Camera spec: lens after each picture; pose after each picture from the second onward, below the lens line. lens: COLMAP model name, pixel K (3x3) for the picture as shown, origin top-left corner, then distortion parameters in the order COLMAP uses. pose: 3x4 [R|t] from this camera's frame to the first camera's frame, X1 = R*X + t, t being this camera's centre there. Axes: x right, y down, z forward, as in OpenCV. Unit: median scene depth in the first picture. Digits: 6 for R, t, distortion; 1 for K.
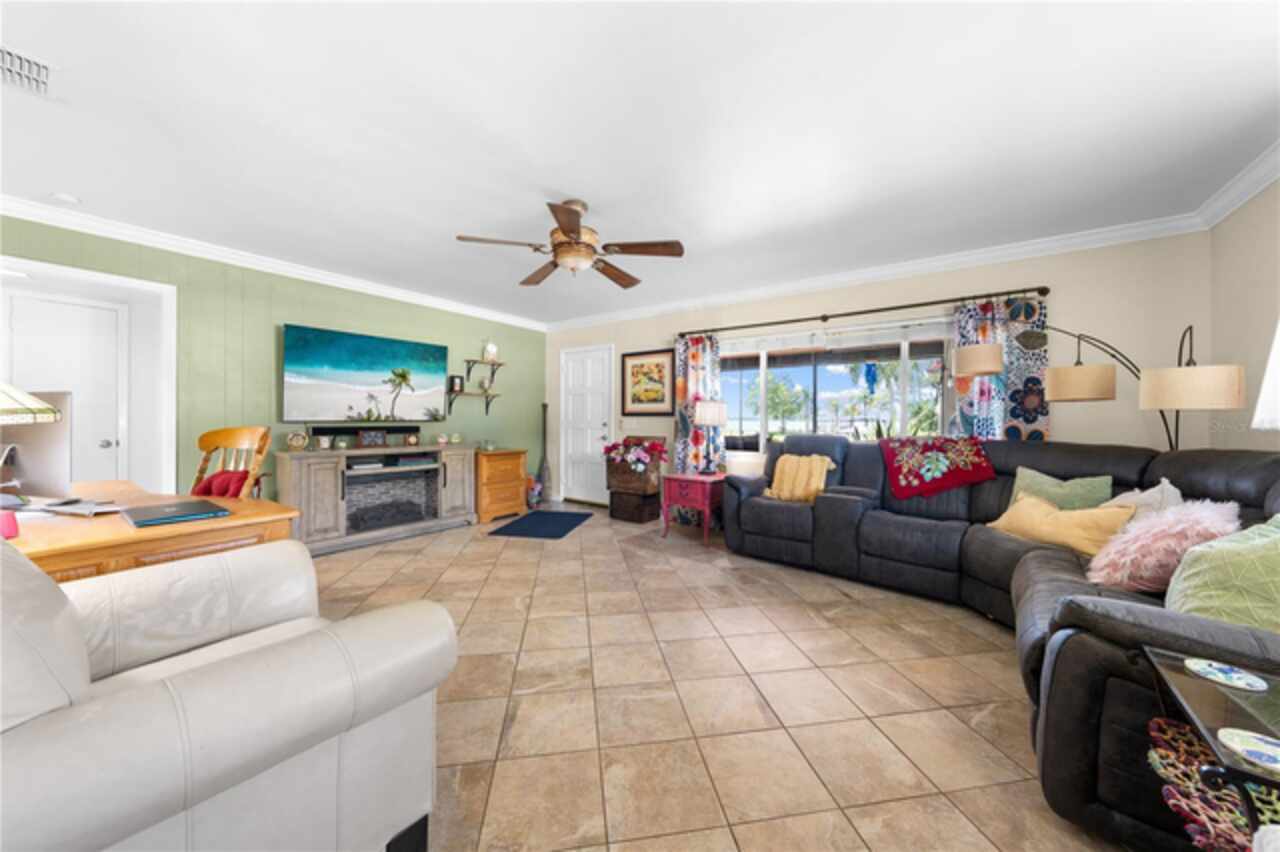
lens RADIAL K [[436.6, 0, 643.3], [0, 436.6, 421.3], [0, 0, 1]] dist [-0.001280, -0.000098]
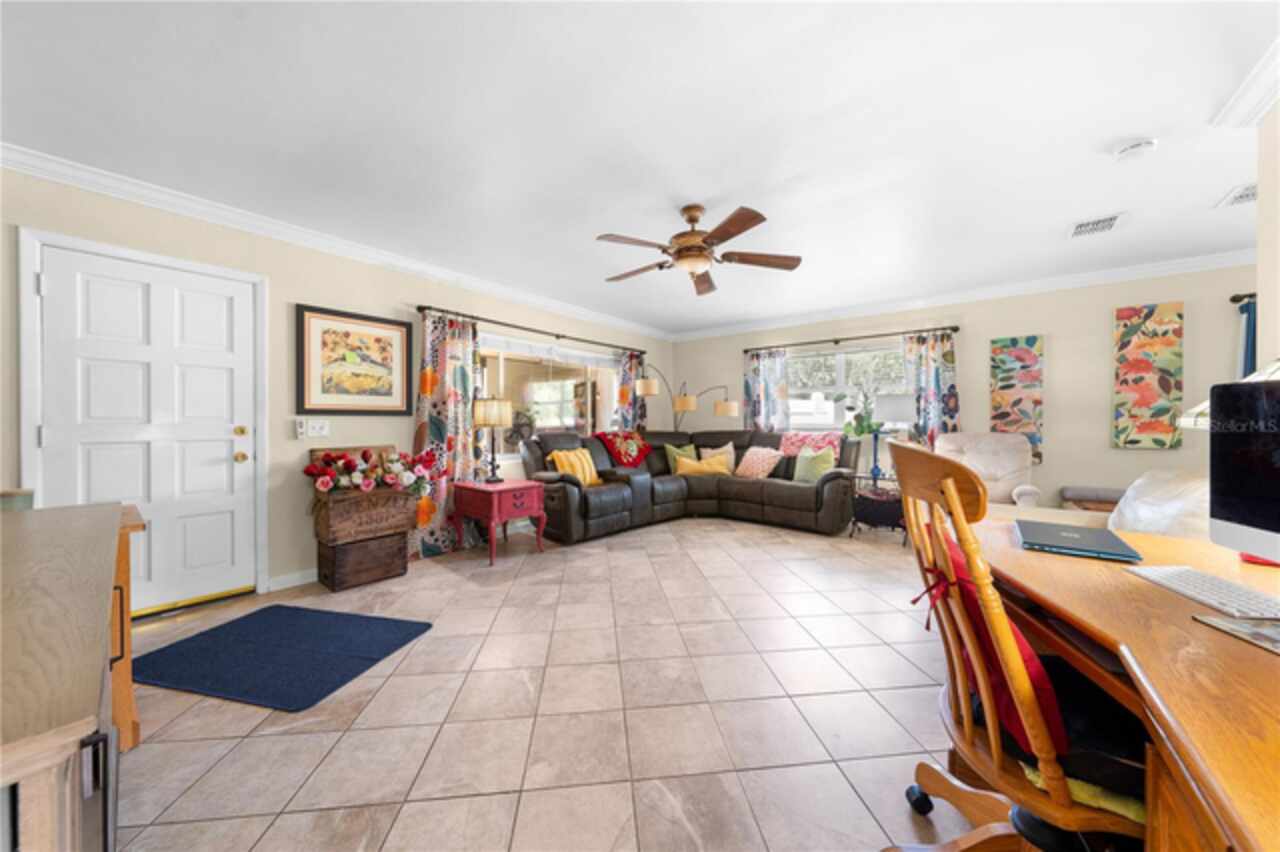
lens RADIAL K [[431.1, 0, 646.1], [0, 431.1, 421.5], [0, 0, 1]] dist [-0.000977, -0.000134]
pose [[0.046386, -0.006163, 0.998905, -0.940751], [0.003175, 0.999977, 0.006023, -0.008249], [-0.998919, 0.002892, 0.046405, 0.857676]]
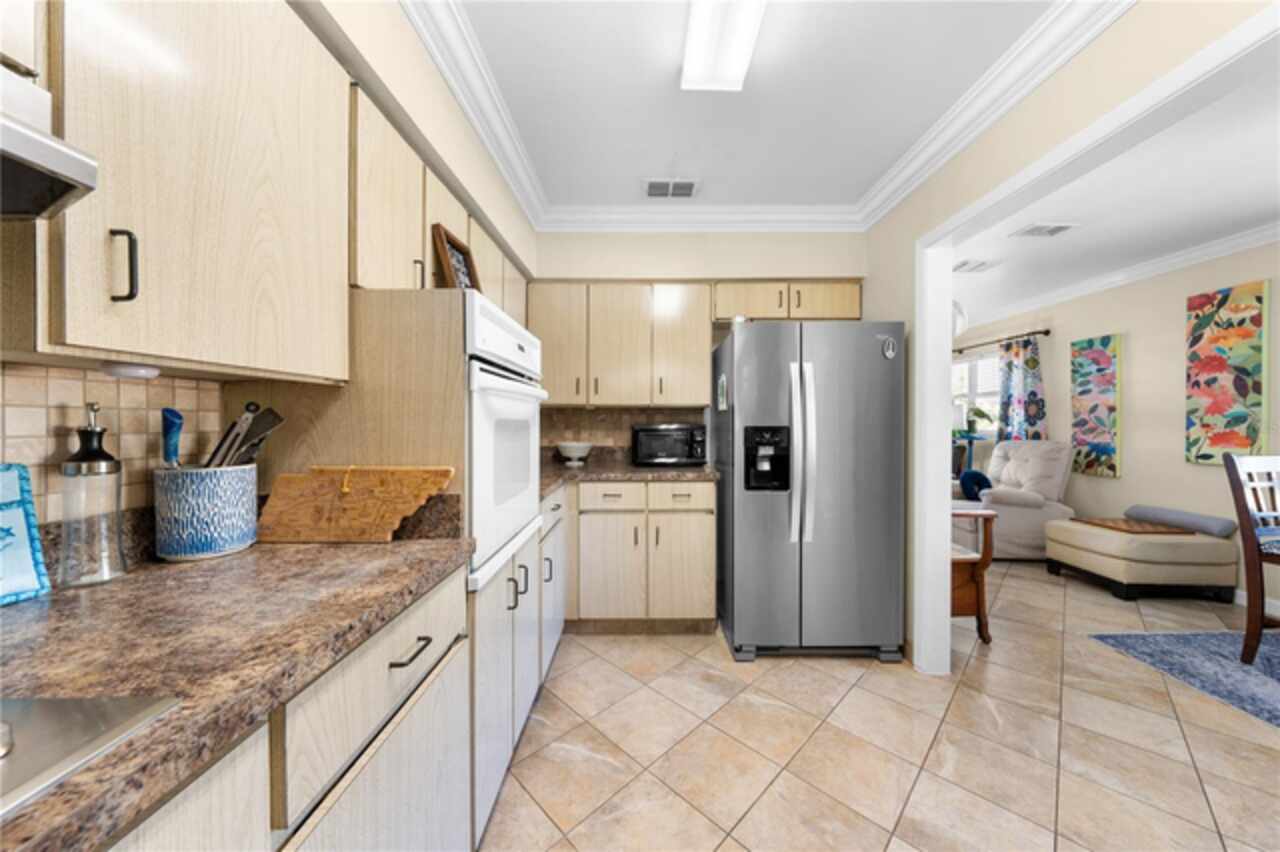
lens RADIAL K [[430.9, 0, 642.1], [0, 430.9, 419.7], [0, 0, 1]] dist [-0.000188, 0.000004]
pose [[0.815944, 0.000071, 0.578131, -1.286159], [0.002162, 0.999993, -0.003175, -0.023038], [-0.578127, 0.003841, 0.815938, -0.403066]]
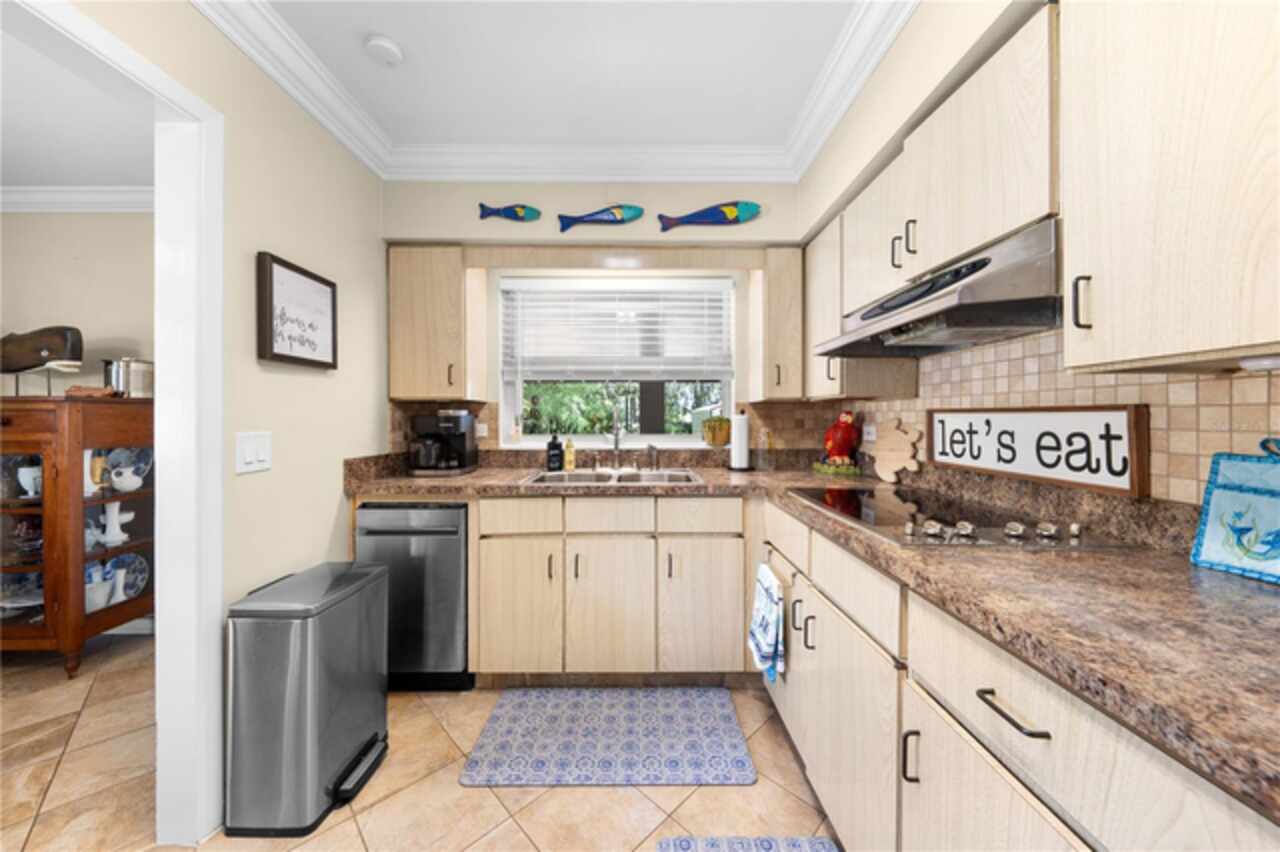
lens RADIAL K [[430.9, 0, 642.1], [0, 430.9, 419.7], [0, 0, 1]] dist [-0.000188, 0.000004]
pose [[-0.815871, -0.005785, -0.578206, -1.017794], [-0.006083, 0.999980, -0.001421, -0.020808], [0.578203, 0.002358, -0.815890, -0.078521]]
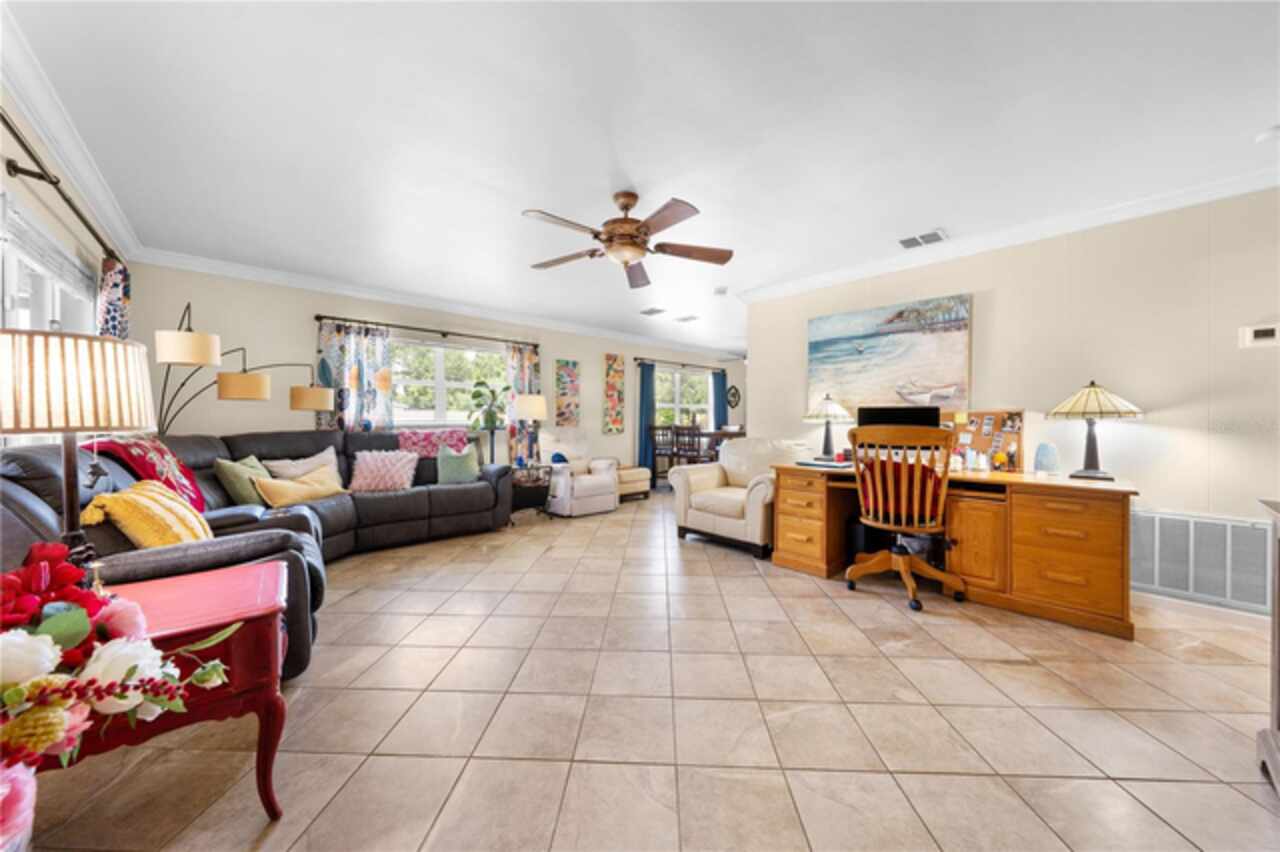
lens RADIAL K [[430.9, 0, 642.1], [0, 430.9, 419.7], [0, 0, 1]] dist [-0.000188, 0.000004]
pose [[-0.979161, -0.007829, 0.202933, -0.315831], [-0.006991, 0.999964, 0.004849, -0.002923], [-0.202963, 0.003329, -0.979181, 1.561279]]
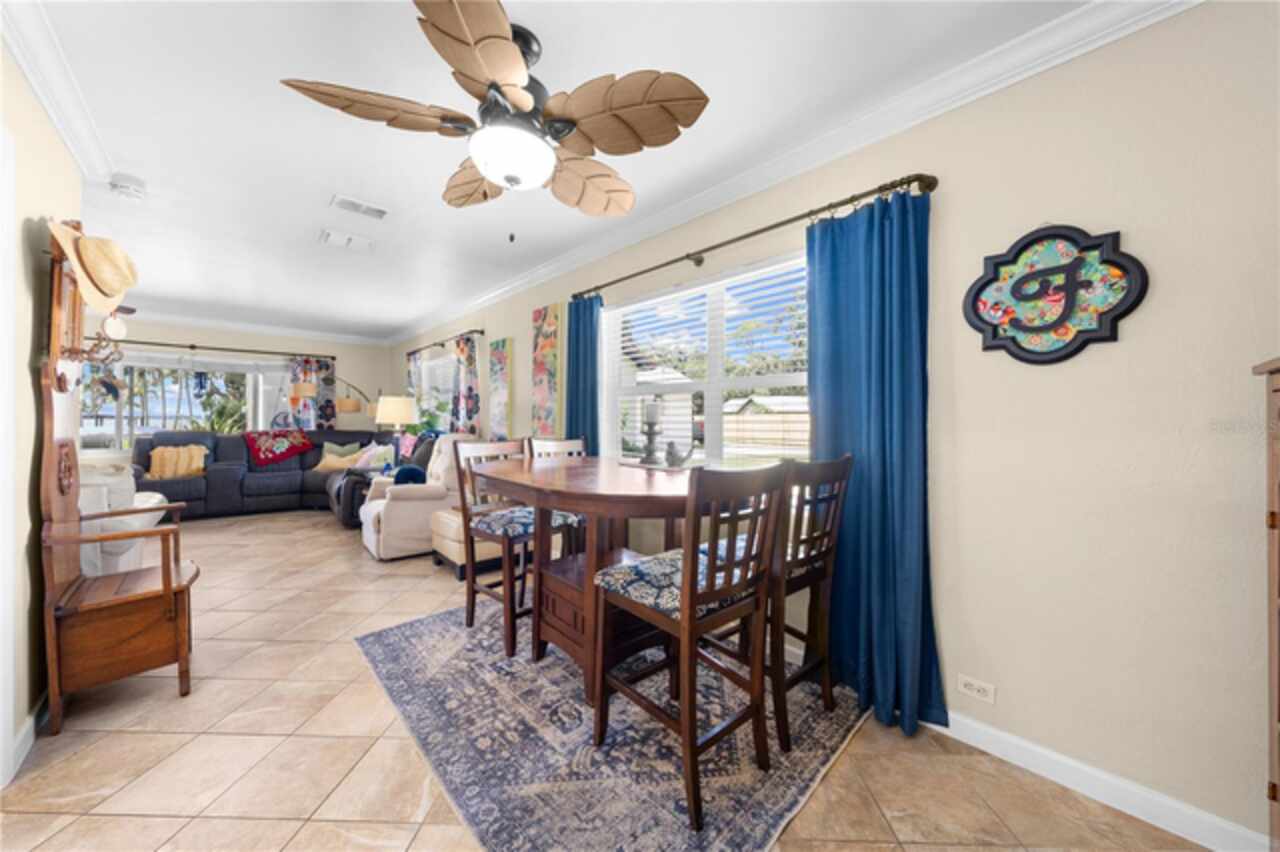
lens RADIAL K [[447.6, 0, 643.2], [0, 447.6, 419.9], [0, 0, 1]] dist [-0.000816, -0.000244]
pose [[0.197493, -0.005222, 0.980290, -0.854125], [0.002127, 0.999986, 0.004898, -0.010755], [-0.980302, 0.001117, 0.197501, -0.842037]]
